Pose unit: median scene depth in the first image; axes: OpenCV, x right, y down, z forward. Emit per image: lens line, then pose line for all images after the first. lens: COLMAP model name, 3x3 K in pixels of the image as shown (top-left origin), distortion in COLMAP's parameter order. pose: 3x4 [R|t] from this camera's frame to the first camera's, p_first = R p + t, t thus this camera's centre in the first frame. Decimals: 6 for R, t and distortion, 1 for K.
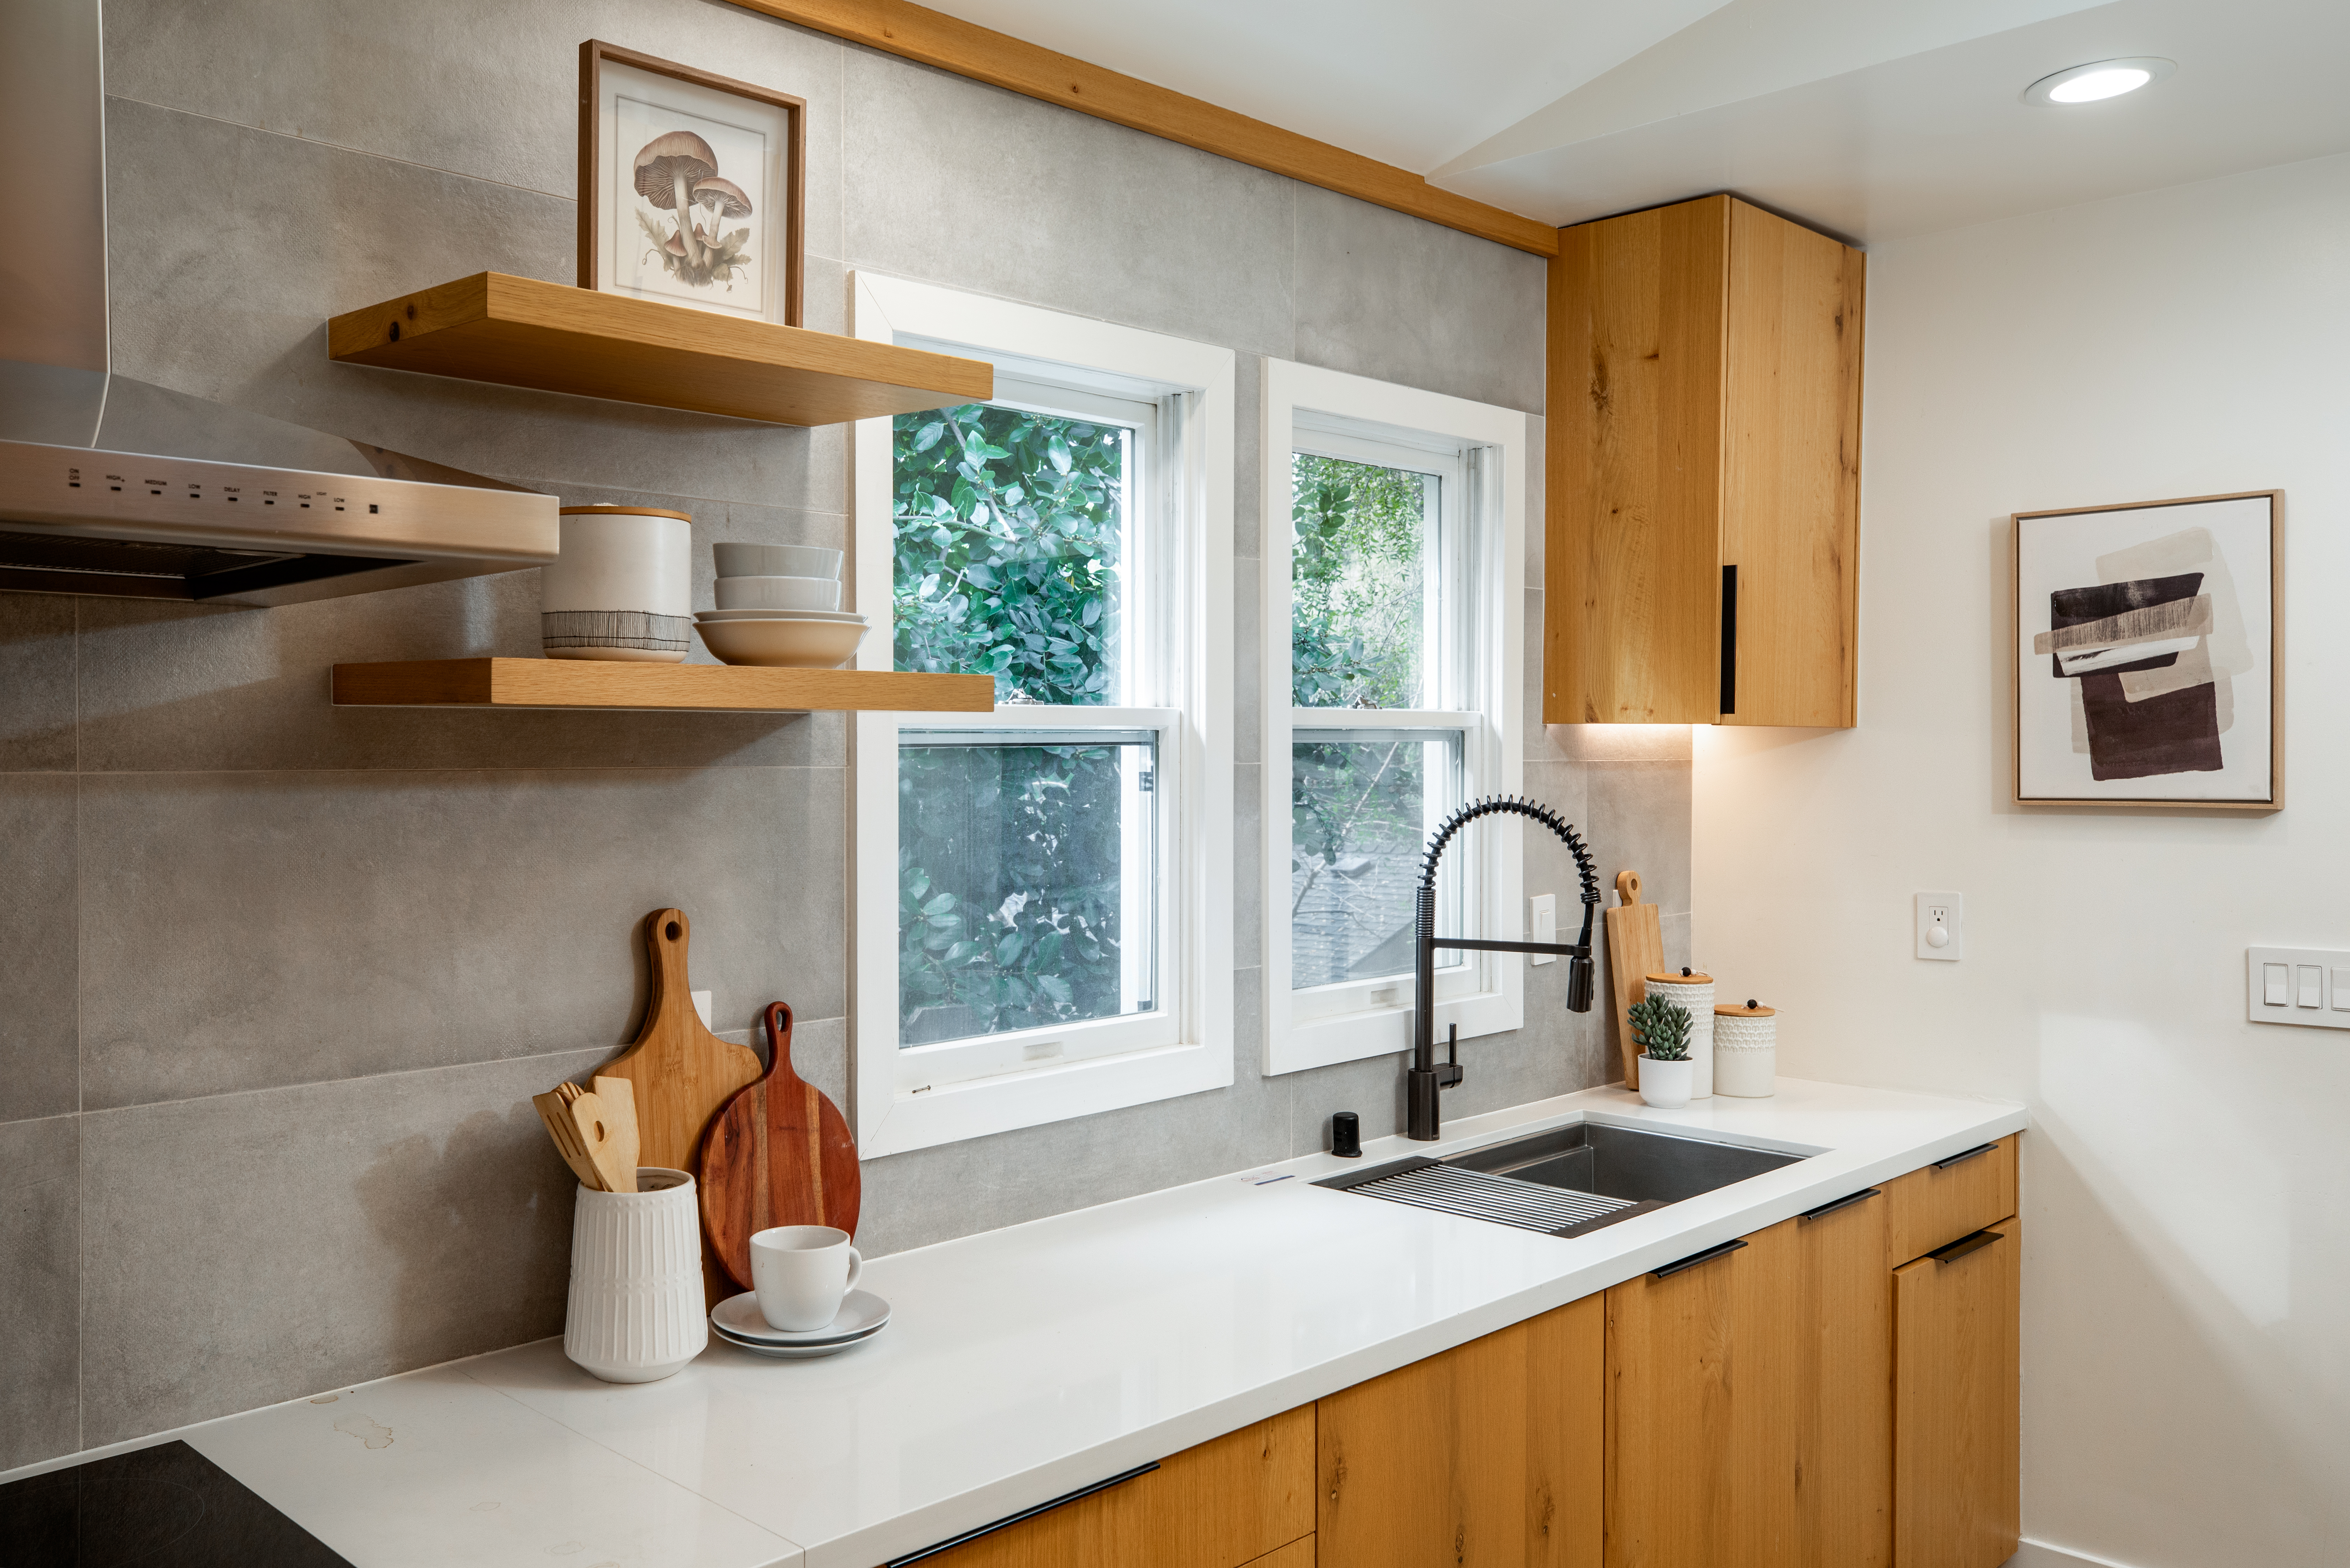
lens RADIAL K [[1924.1, 0, 1176.3], [0, 1924.1, 798.4], [0, 0, 1]] dist [0.043259, -0.003637]
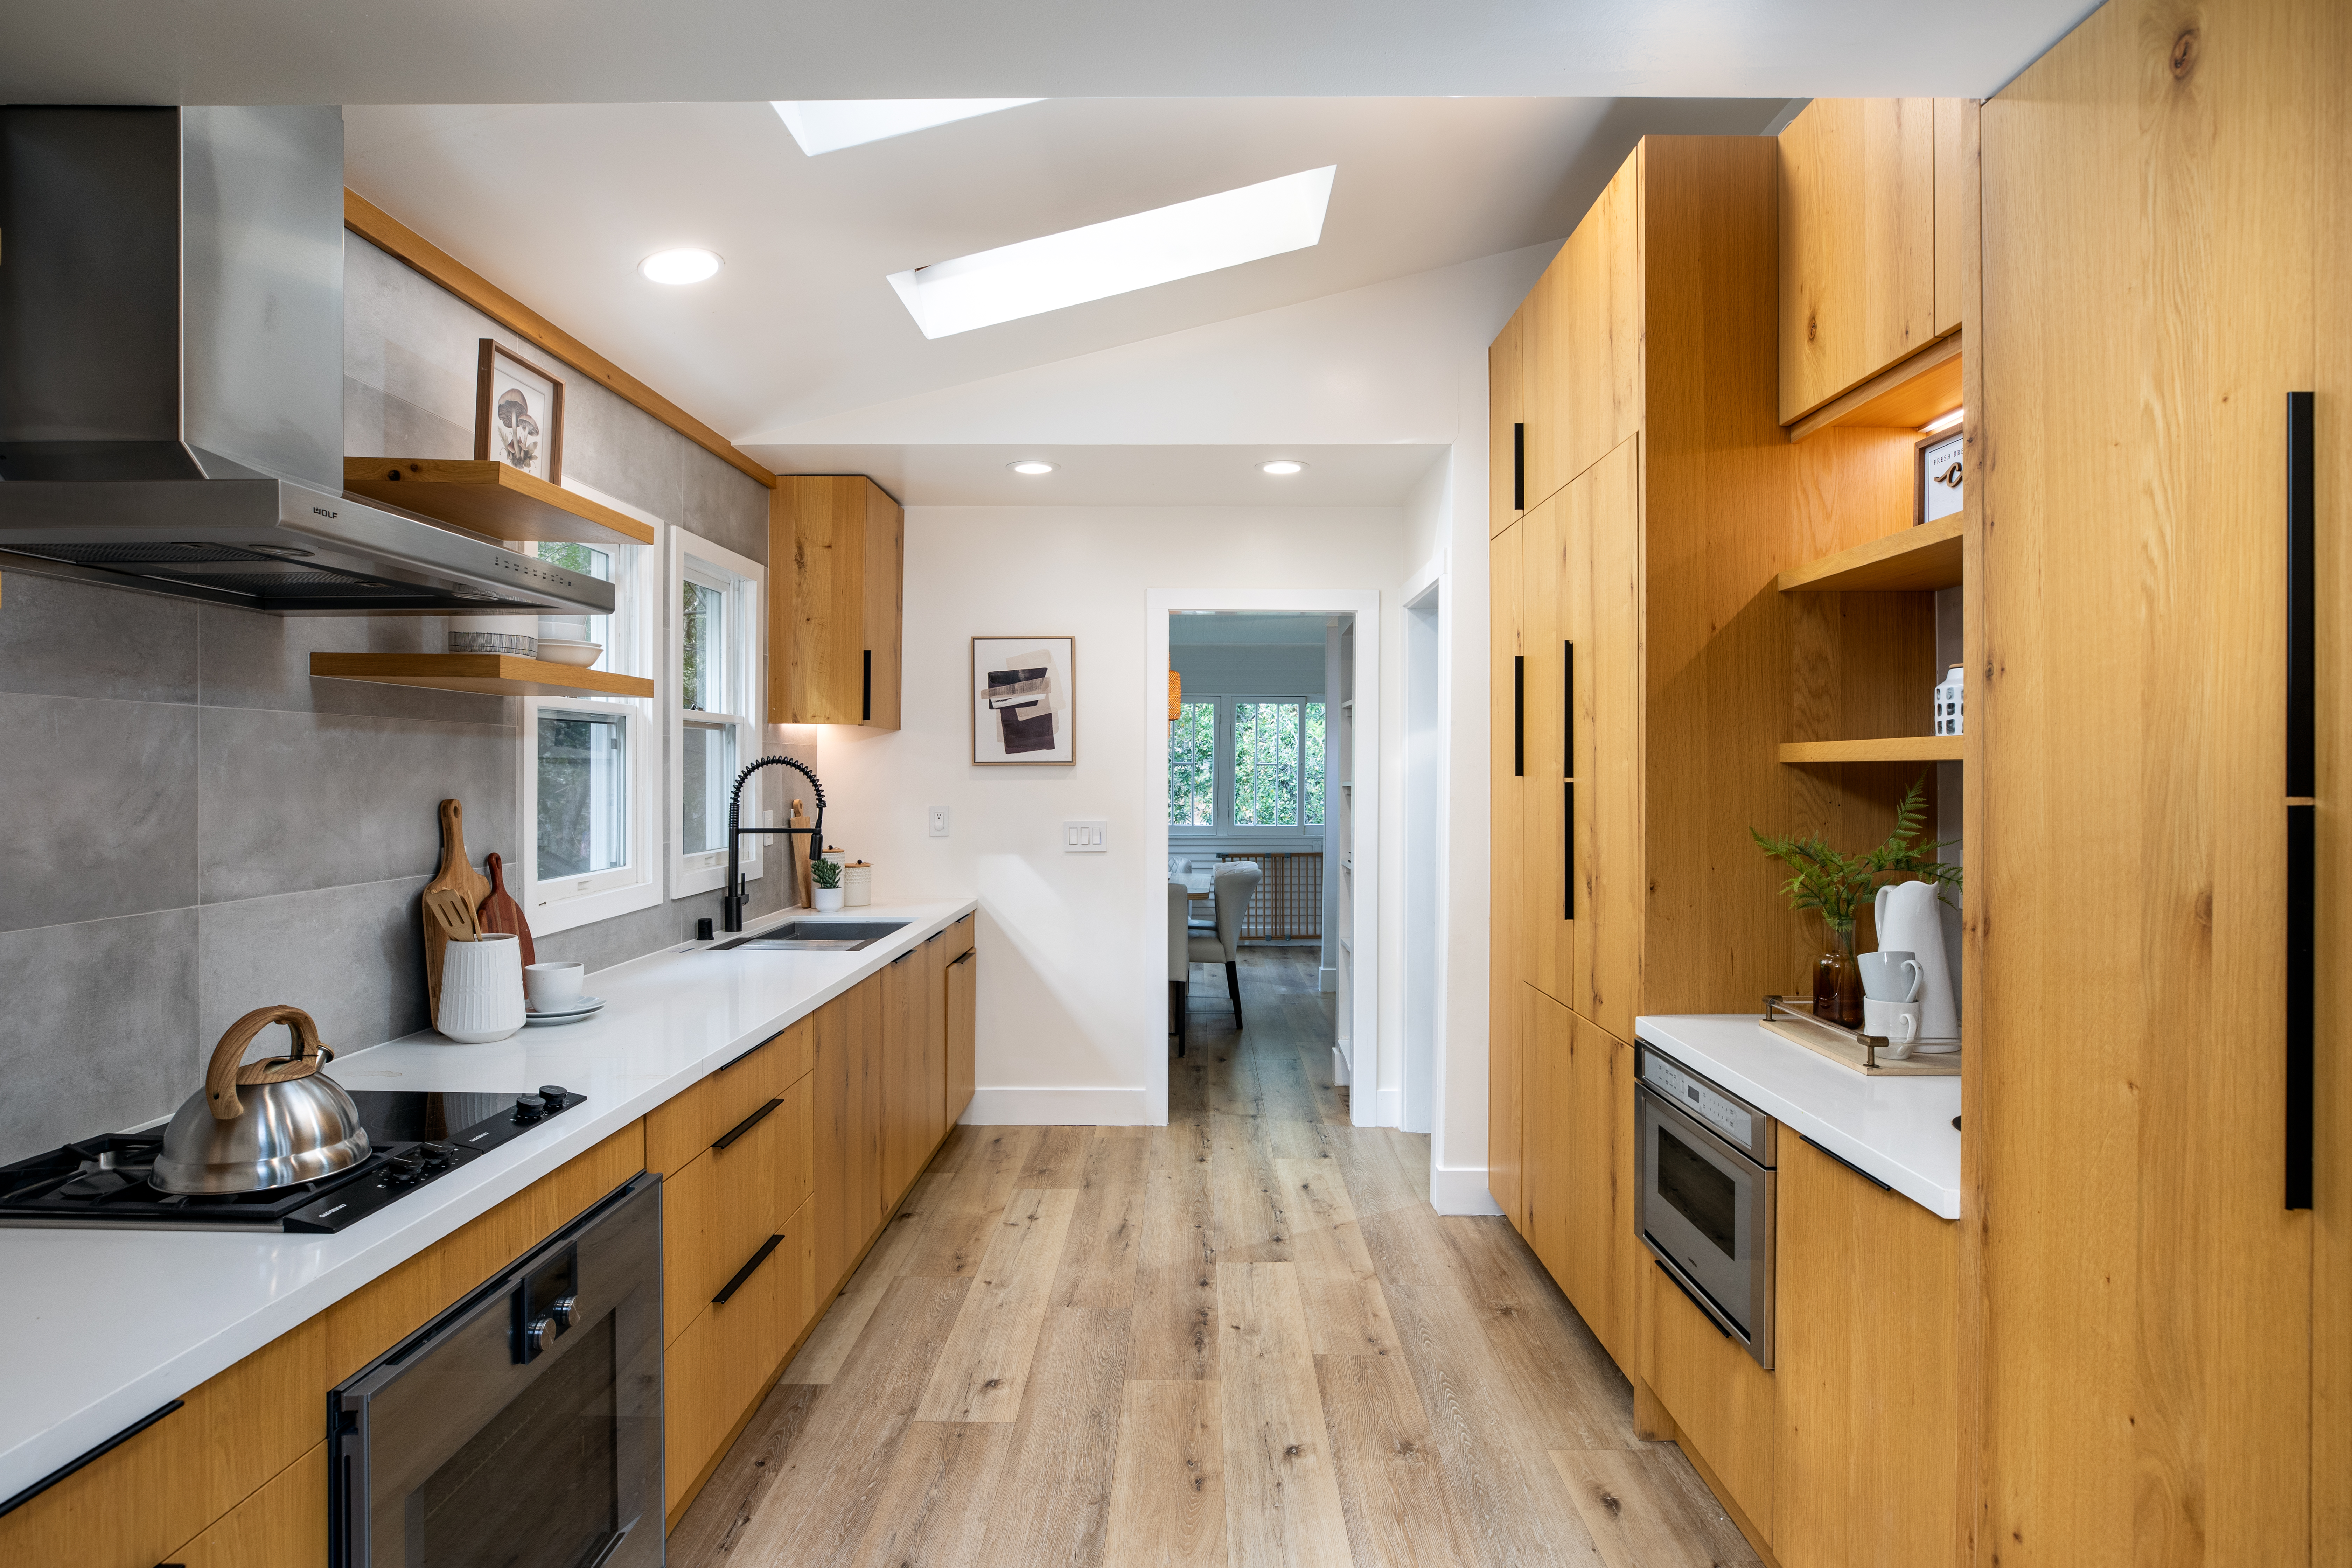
lens RADIAL K [[1194.1, 0, 1187.1], [0, 1194.1, 781.4], [0, 0, 1]] dist [0.001904, -0.000007]
pose [[0.727633, -0.003535, 0.685958, -0.388385], [0.013491, 0.999867, -0.009158, 0.044098], [-0.685834, 0.015917, 0.727584, -0.210887]]
